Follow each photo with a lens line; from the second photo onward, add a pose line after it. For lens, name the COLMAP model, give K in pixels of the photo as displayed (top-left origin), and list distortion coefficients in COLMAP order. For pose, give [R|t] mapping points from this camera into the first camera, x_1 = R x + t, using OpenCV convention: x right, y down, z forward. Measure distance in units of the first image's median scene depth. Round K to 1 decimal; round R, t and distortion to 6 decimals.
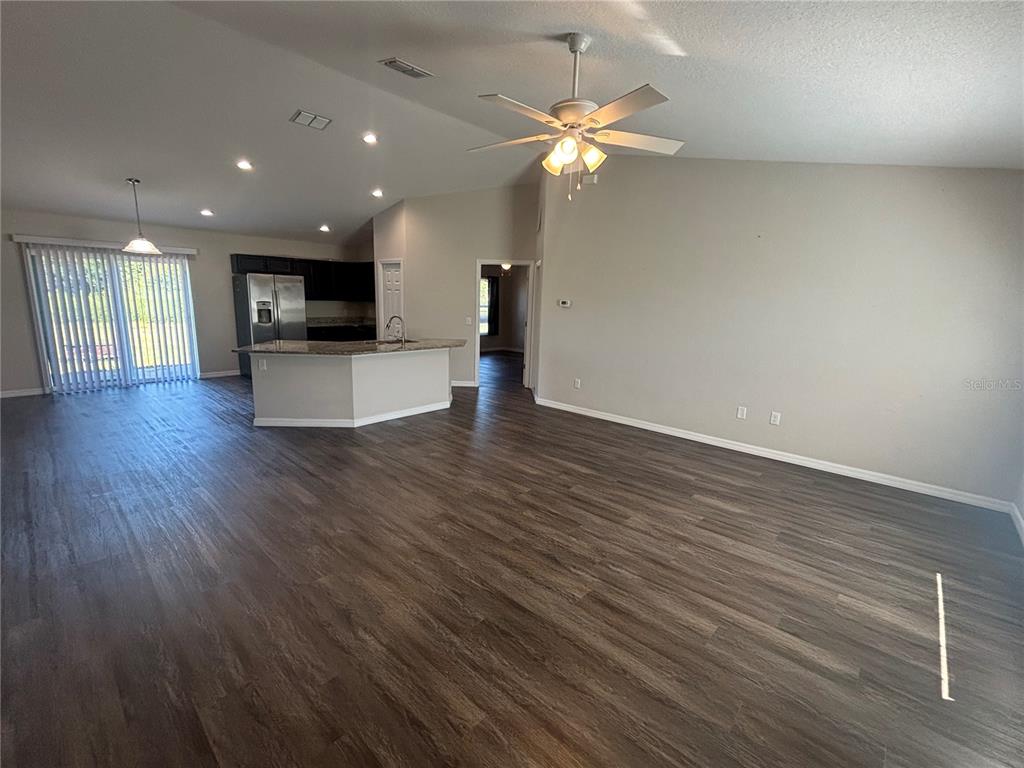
lens RADIAL K [[438.2, 0, 505.6], [0, 438.2, 381.9], [0, 0, 1]] dist [-0.000372, 0.000069]
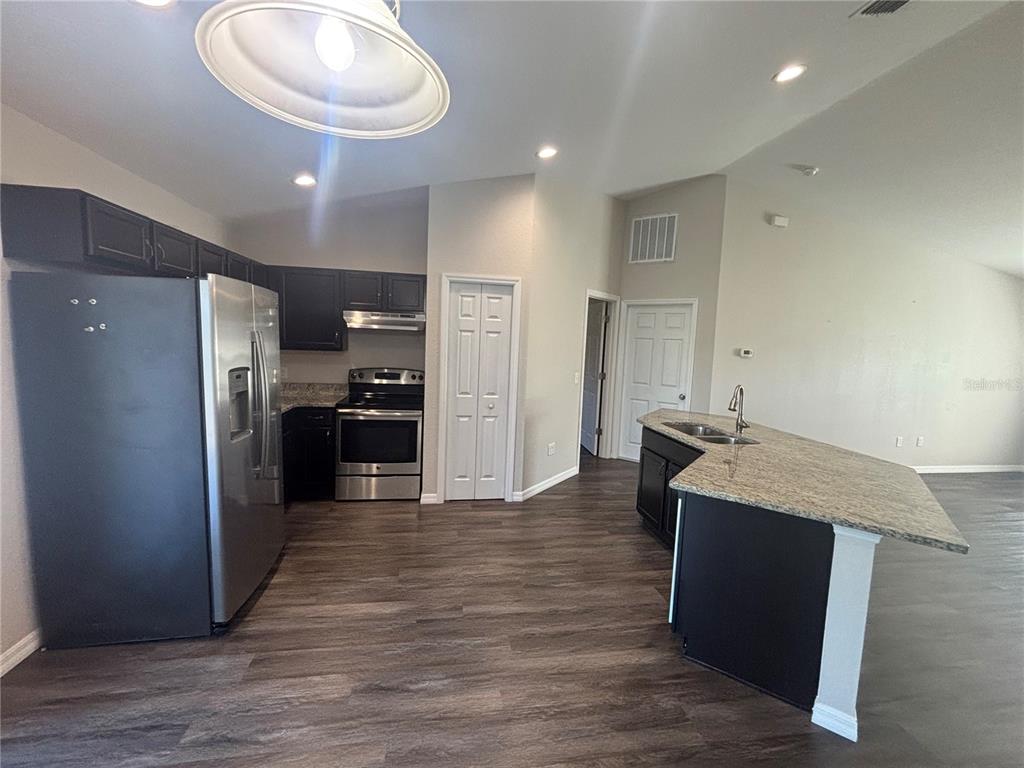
lens RADIAL K [[438.2, 0, 505.6], [0, 438.2, 381.9], [0, 0, 1]] dist [-0.000372, 0.000069]
pose [[0.616963, -0.084231, 0.782471, -0.659704], [0.132353, 0.991200, 0.002343, -0.144956], [-0.775783, 0.102117, 0.622682, 0.642823]]
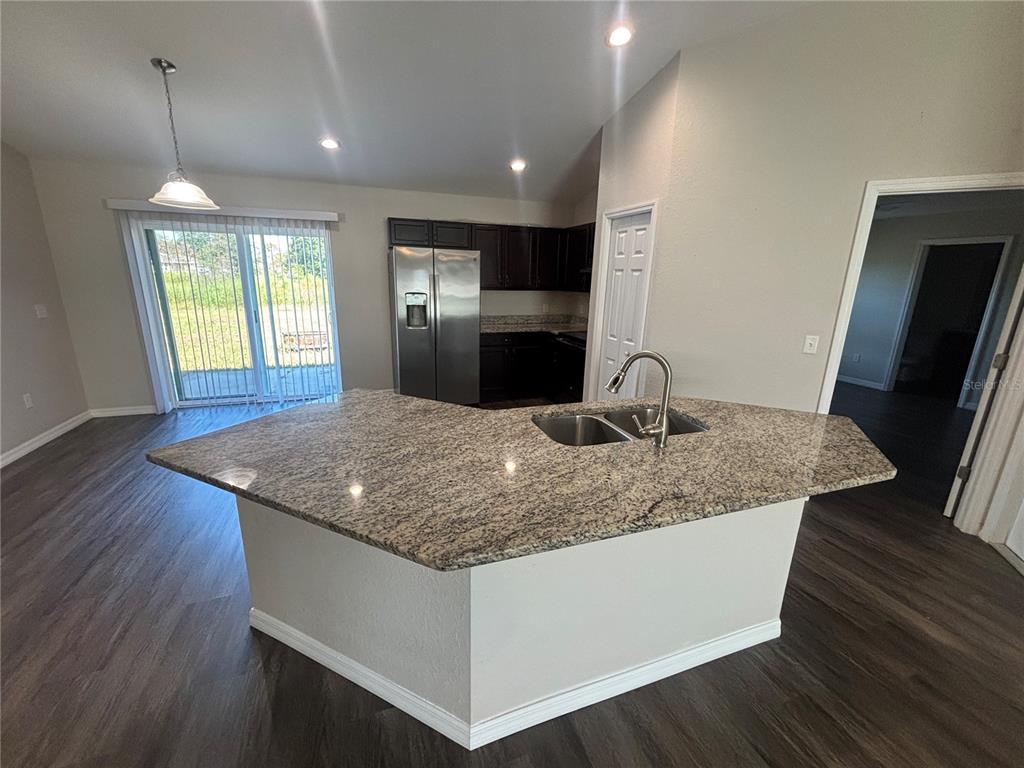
lens RADIAL K [[411.6, 0, 511.4], [0, 411.6, 382.5], [0, 0, 1]] dist [-0.000419, 0.000067]
pose [[0.891650, 0.104264, -0.440556, -0.155743], [-0.084387, 0.994341, 0.064532, -0.102127], [0.444791, -0.020362, 0.895403, 0.519329]]
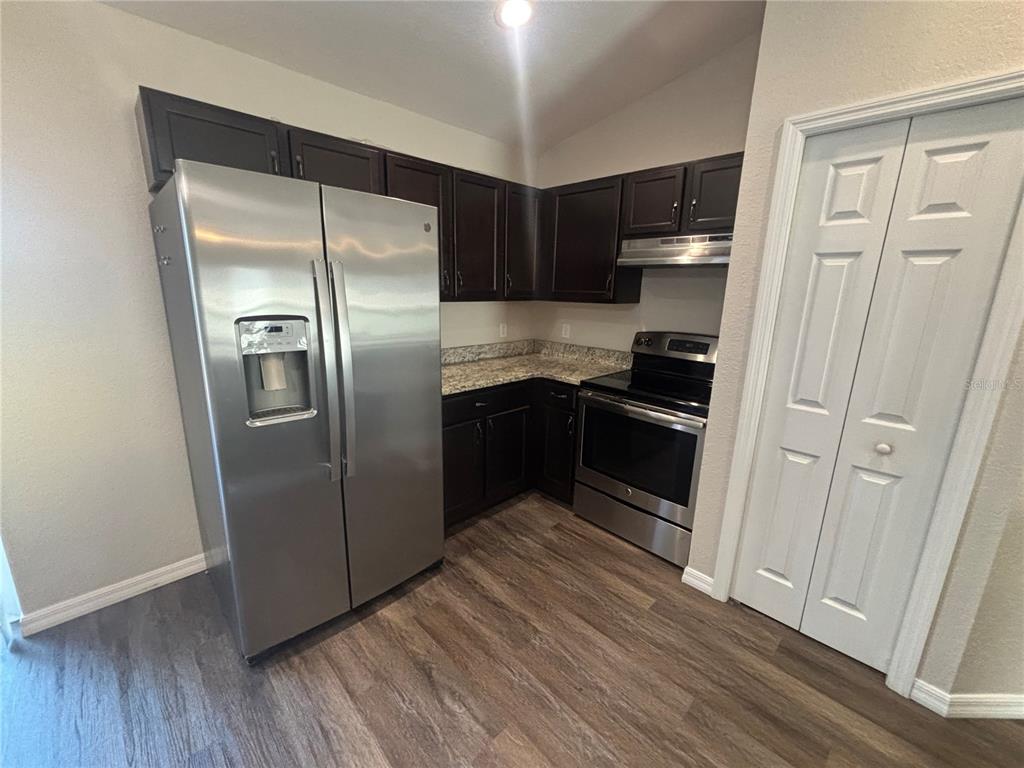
lens RADIAL K [[411.6, 0, 511.4], [0, 411.6, 382.5], [0, 0, 1]] dist [-0.000419, 0.000067]
pose [[0.998879, 0.003367, -0.047220, -0.420330], [-0.001719, 0.999389, 0.034904, -0.154830], [0.047309, -0.034784, 0.998274, 0.790353]]
